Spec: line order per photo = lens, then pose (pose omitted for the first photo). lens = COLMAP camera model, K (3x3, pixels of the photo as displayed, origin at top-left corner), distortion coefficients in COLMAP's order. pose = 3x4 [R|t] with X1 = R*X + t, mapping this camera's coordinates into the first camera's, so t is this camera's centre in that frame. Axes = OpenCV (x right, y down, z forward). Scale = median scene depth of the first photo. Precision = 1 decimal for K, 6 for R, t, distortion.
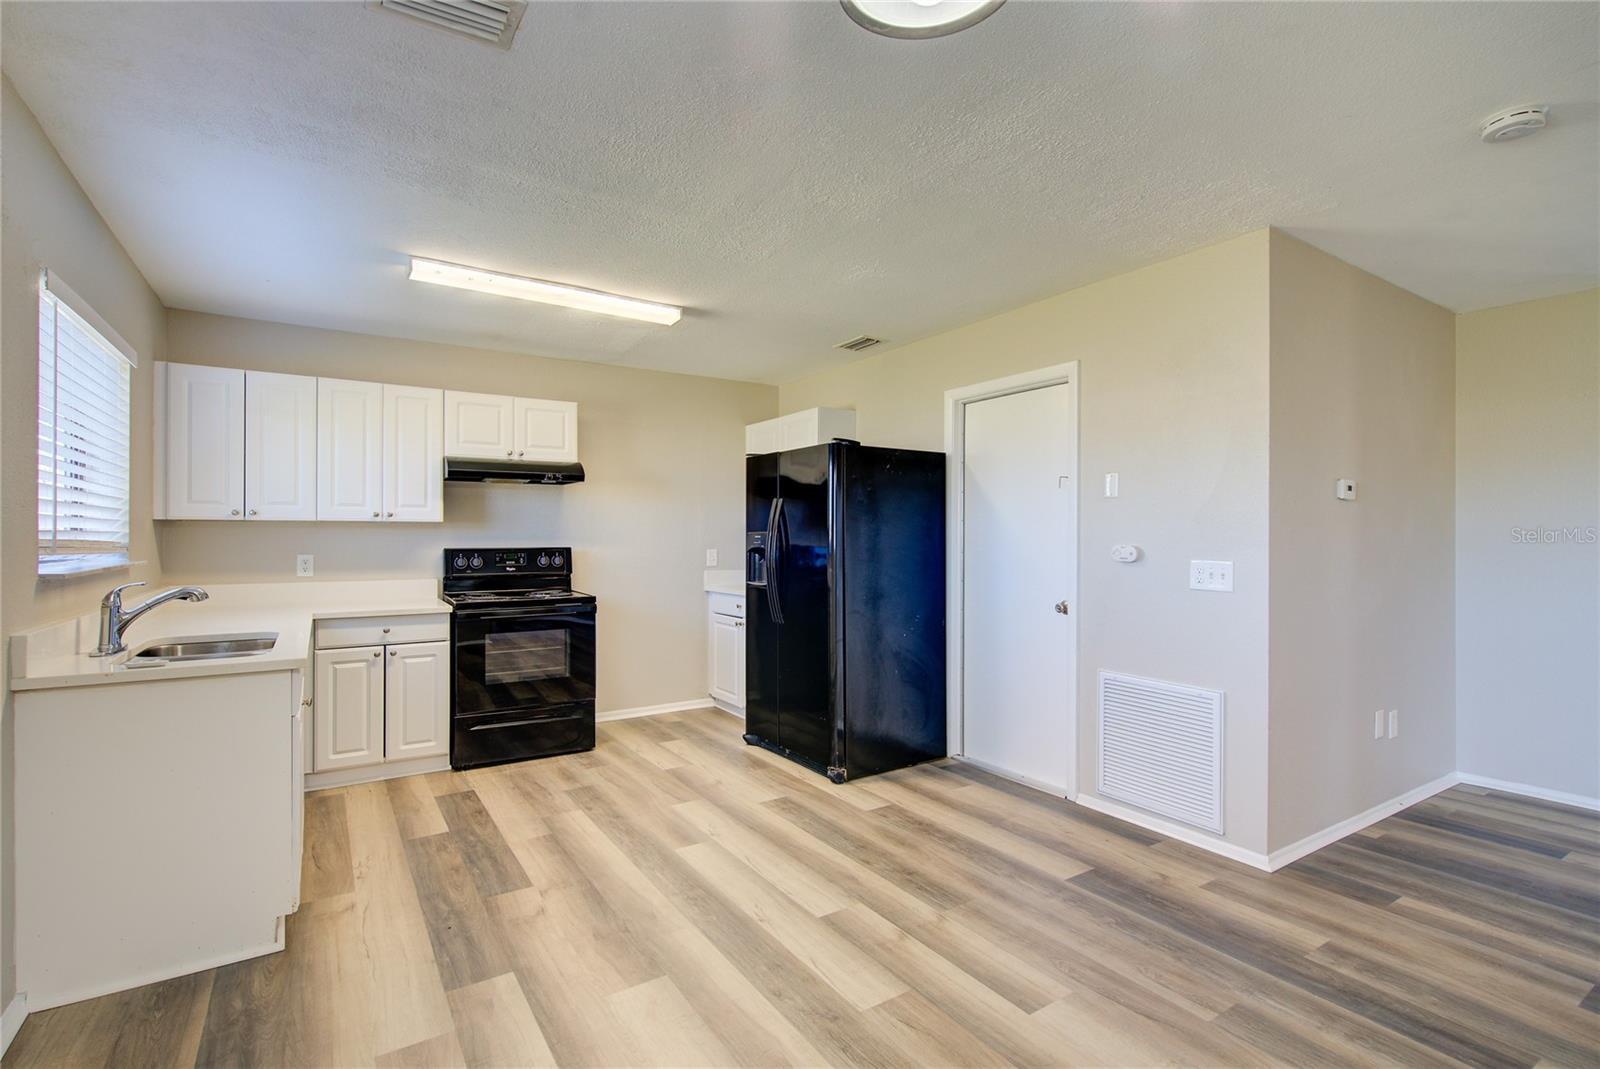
lens RADIAL K [[743.8, 0, 798.4], [0, 743.8, 537.7], [0, 0, 1]] dist [0.006332, -0.002822]
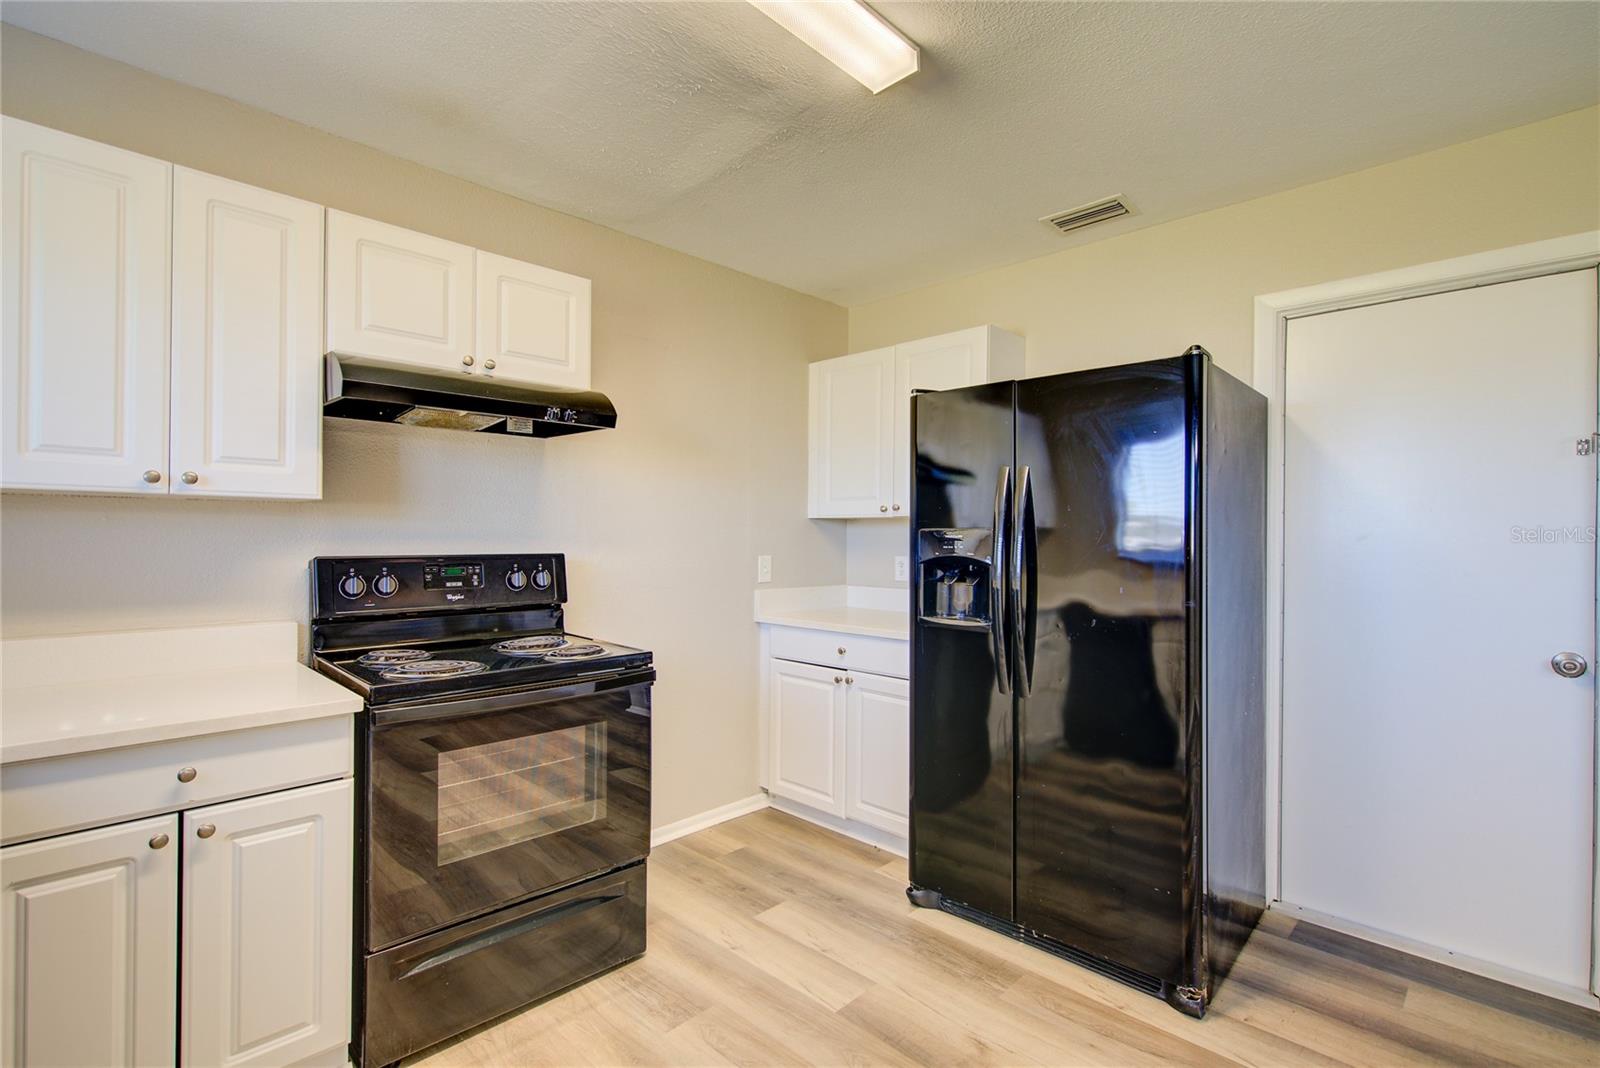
lens RADIAL K [[743.8, 0, 796.5], [0, 743.8, 535.4], [0, 0, 1]] dist [0.006332, -0.002822]
pose [[0.975111, 0.006142, 0.221630, -0.319105], [-0.006114, 0.999981, -0.000813, -0.000753], [-0.221631, -0.000563, 0.975130, 0.533185]]
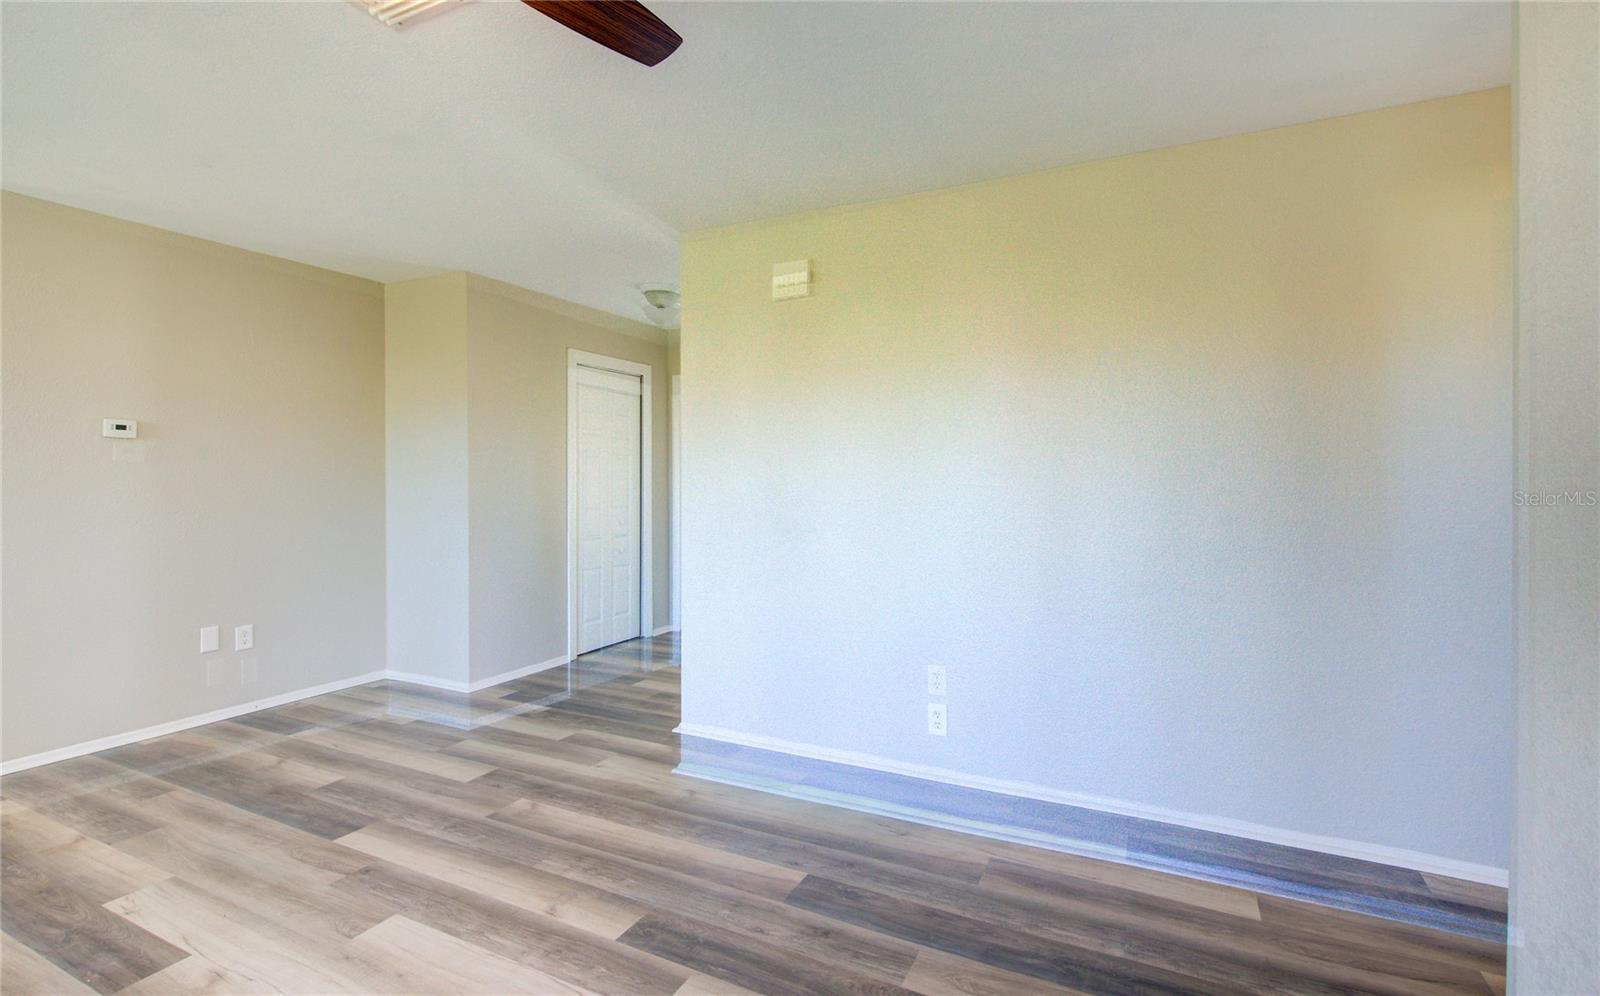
lens RADIAL K [[756.8, 0, 778.9], [0, 756.8, 471.9], [0, 0, 1]] dist [0.007864, -0.000545]
pose [[0.870201, -0.003746, 0.492683, 0.821878], [0.005860, 0.999979, -0.002747, 0.006185], [-0.492662, 0.005277, 0.870205, -0.351907]]
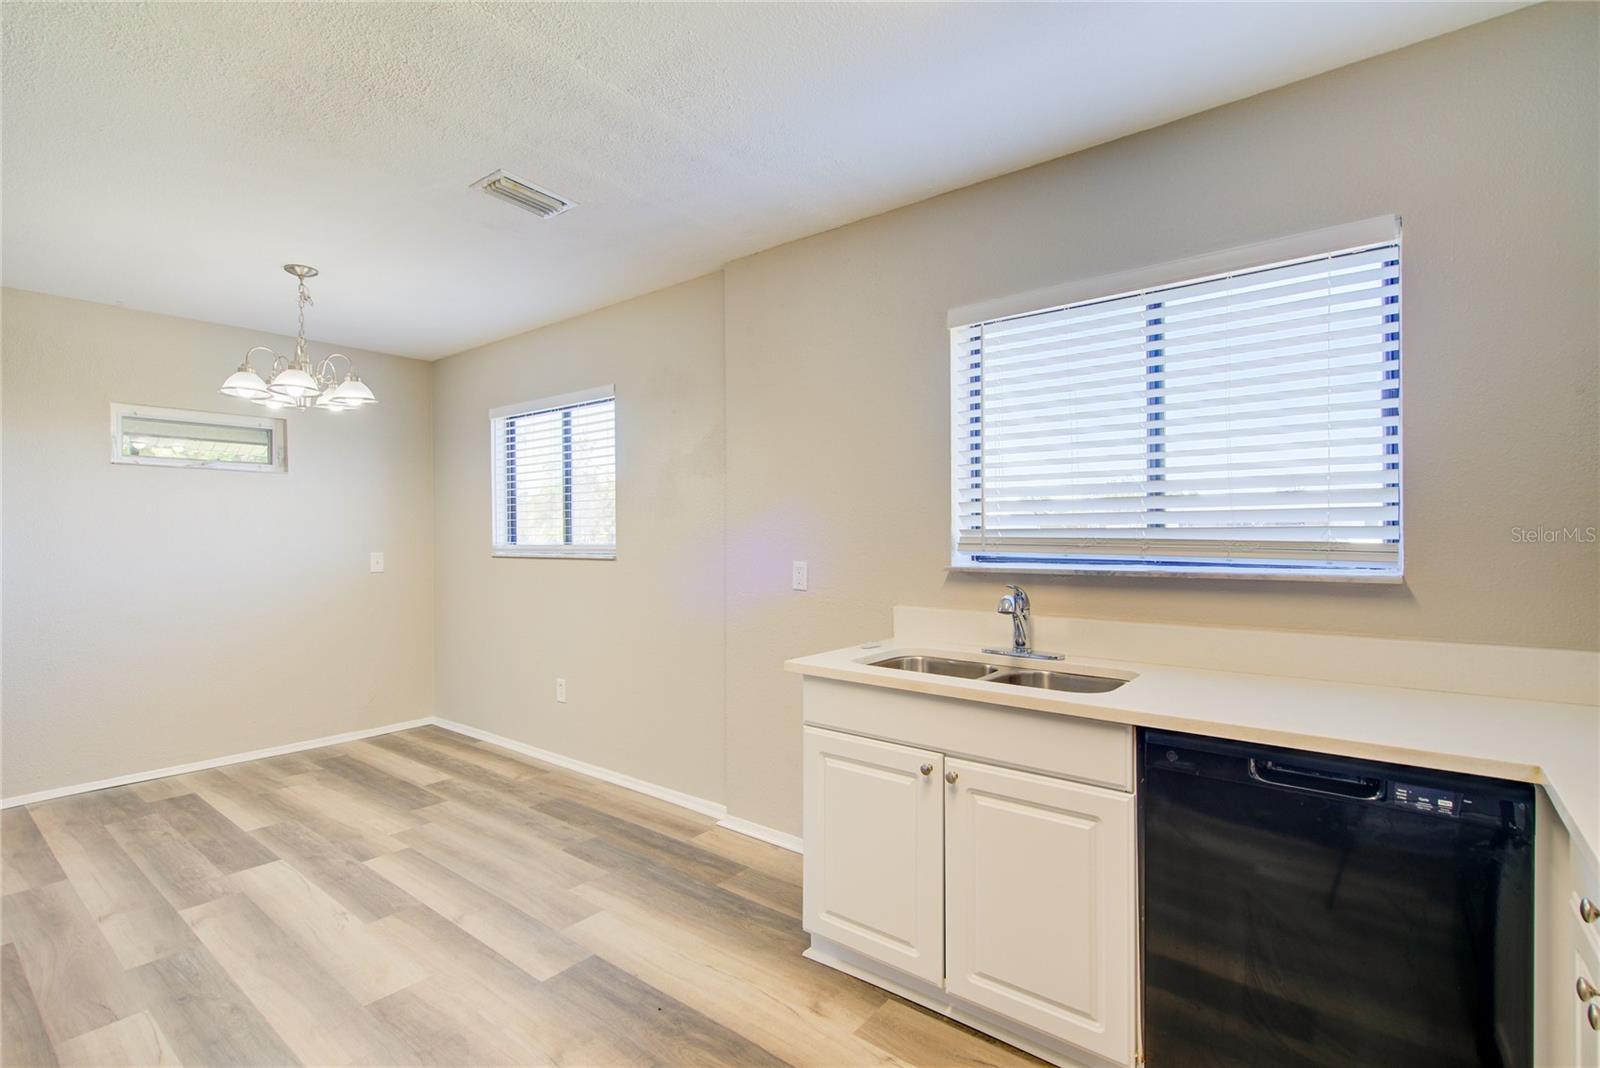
lens RADIAL K [[743.8, 0, 797.6], [0, 743.8, 541.9], [0, 0, 1]] dist [0.006332, -0.002822]
pose [[-0.949477, 0.007309, -0.313752, -0.217778], [0.003193, 0.999902, 0.013631, -0.004138], [0.313821, 0.011940, -0.949407, 1.104911]]
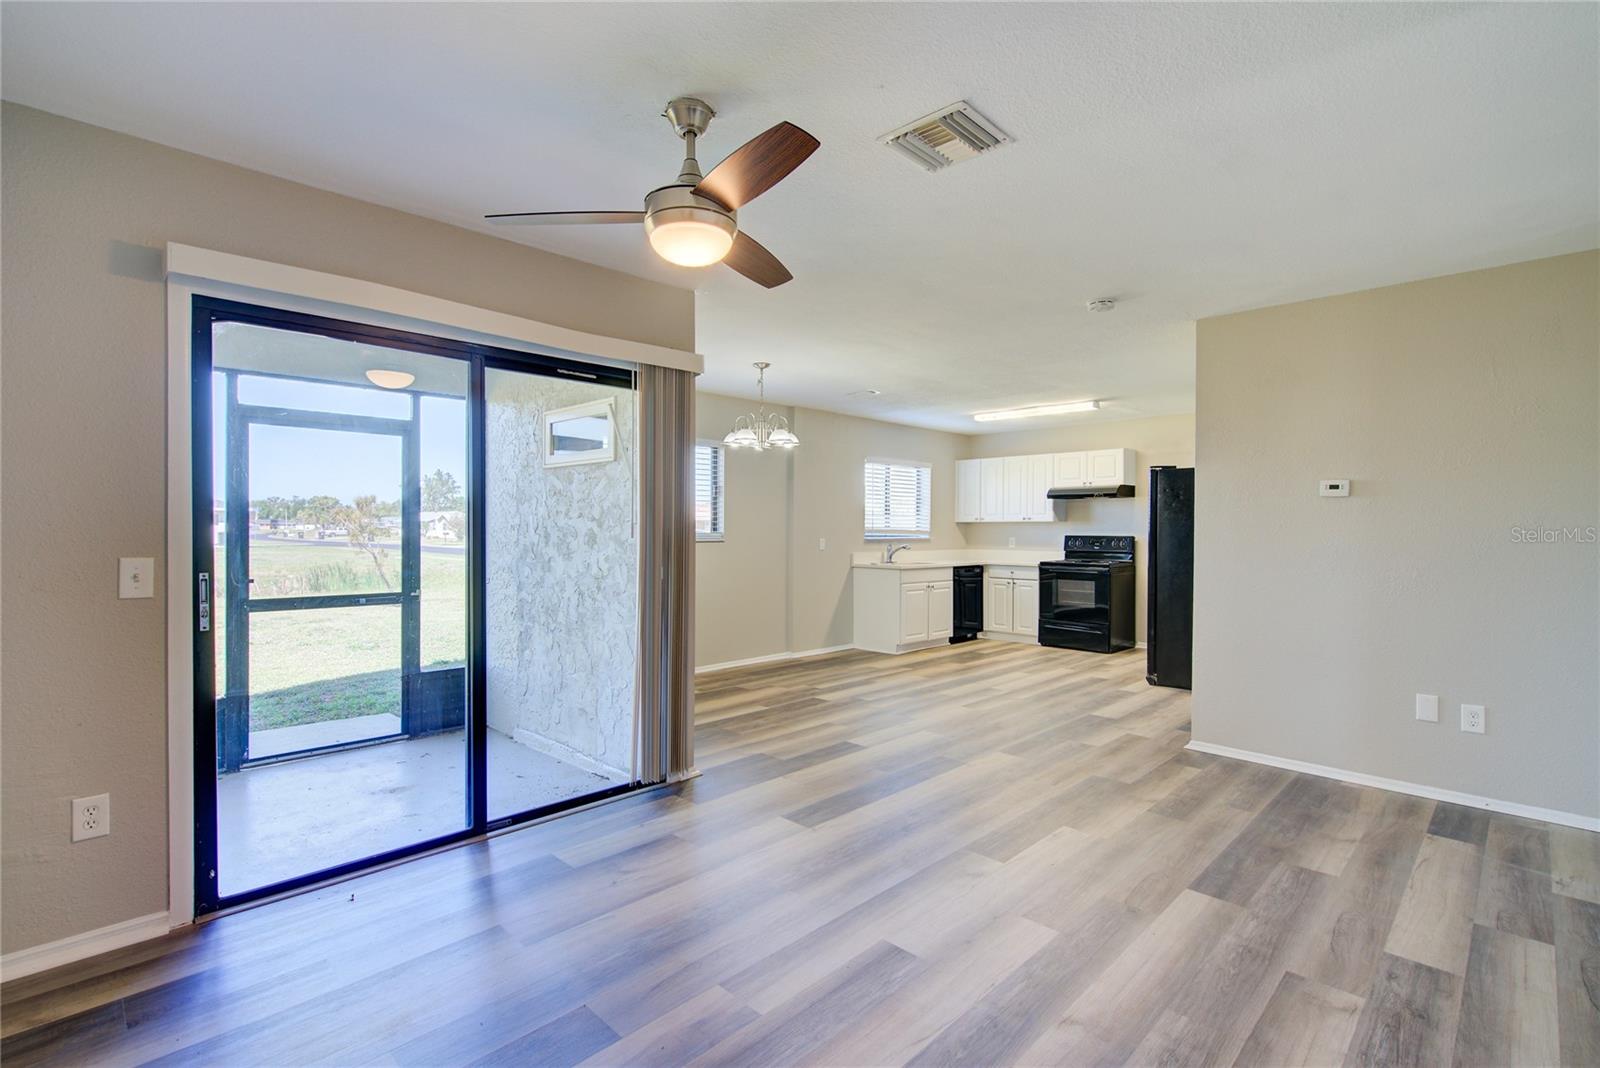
lens RADIAL K [[743.8, 0, 797.1], [0, 743.8, 536.6], [0, 0, 1]] dist [0.006332, -0.002822]
pose [[0.211360, 0.008934, -0.977367, 1.374704], [-0.004765, 0.999956, 0.008110, 0.005942], [0.977397, 0.002943, 0.211393, -0.067702]]
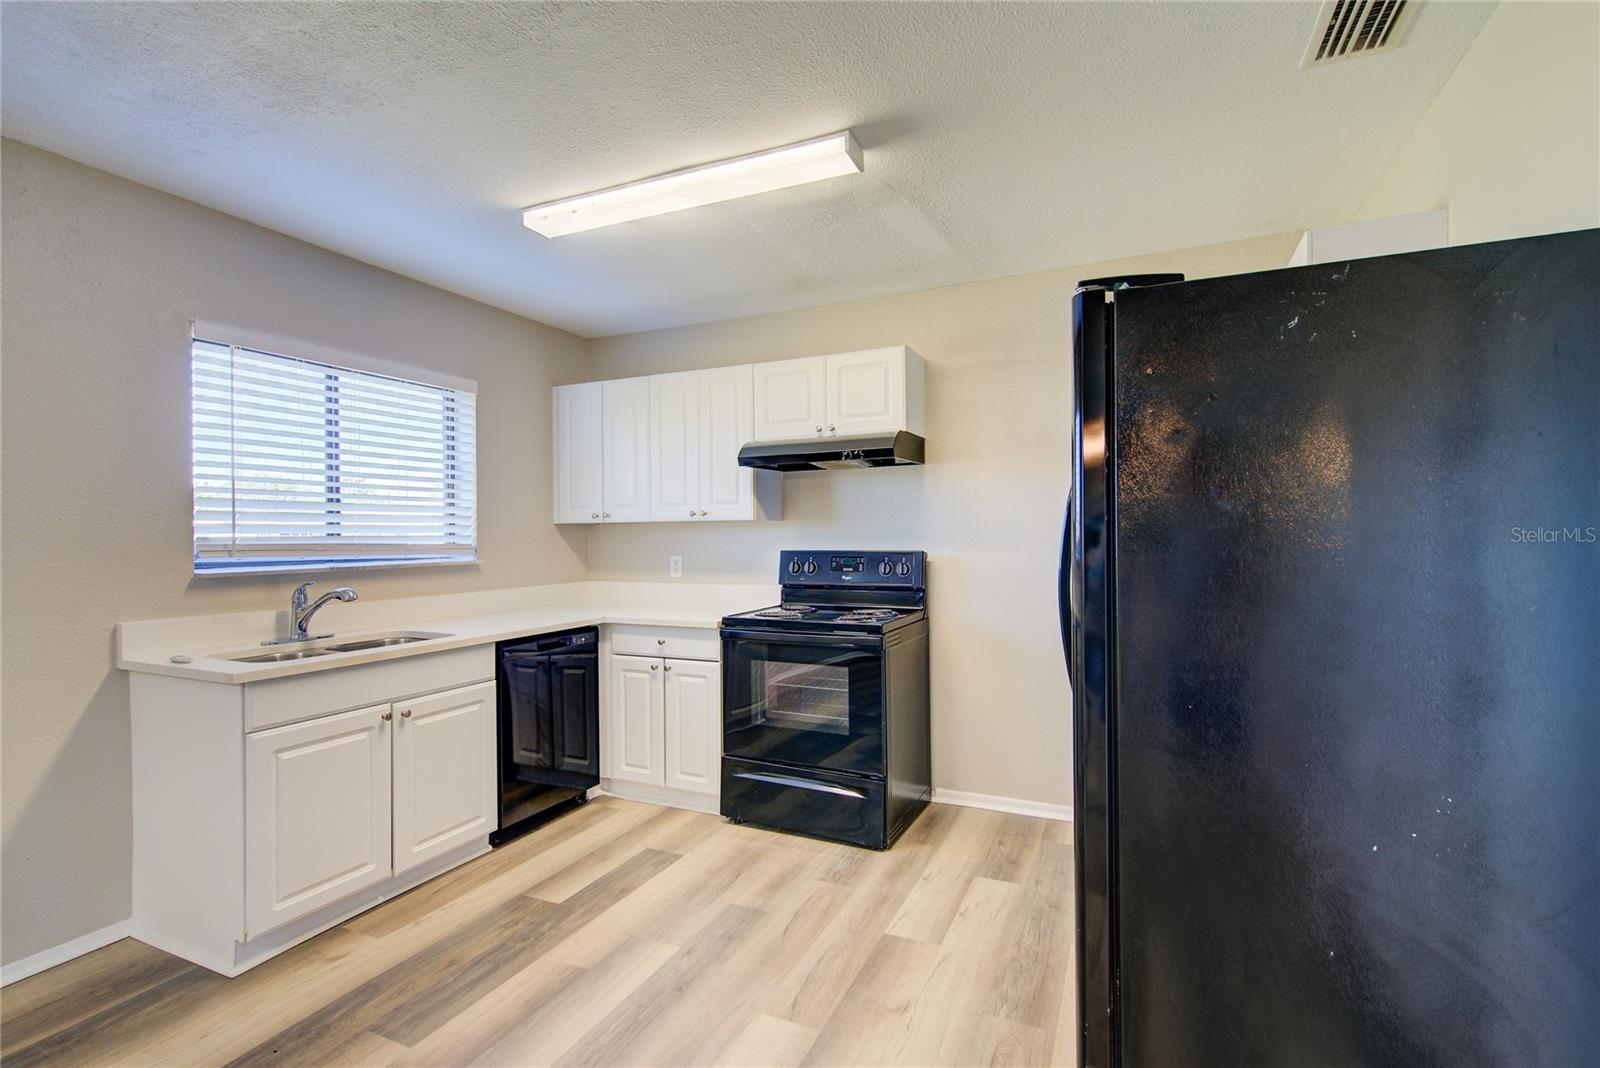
lens RADIAL K [[743.8, 0, 797.5], [0, 743.8, 534.8], [0, 0, 1]] dist [0.006332, -0.002822]
pose [[0.530385, -0.004019, -0.847747, 0.287305], [0.007952, 0.999968, 0.000234, -0.004237], [0.847720, -0.006866, 0.530400, 0.636072]]
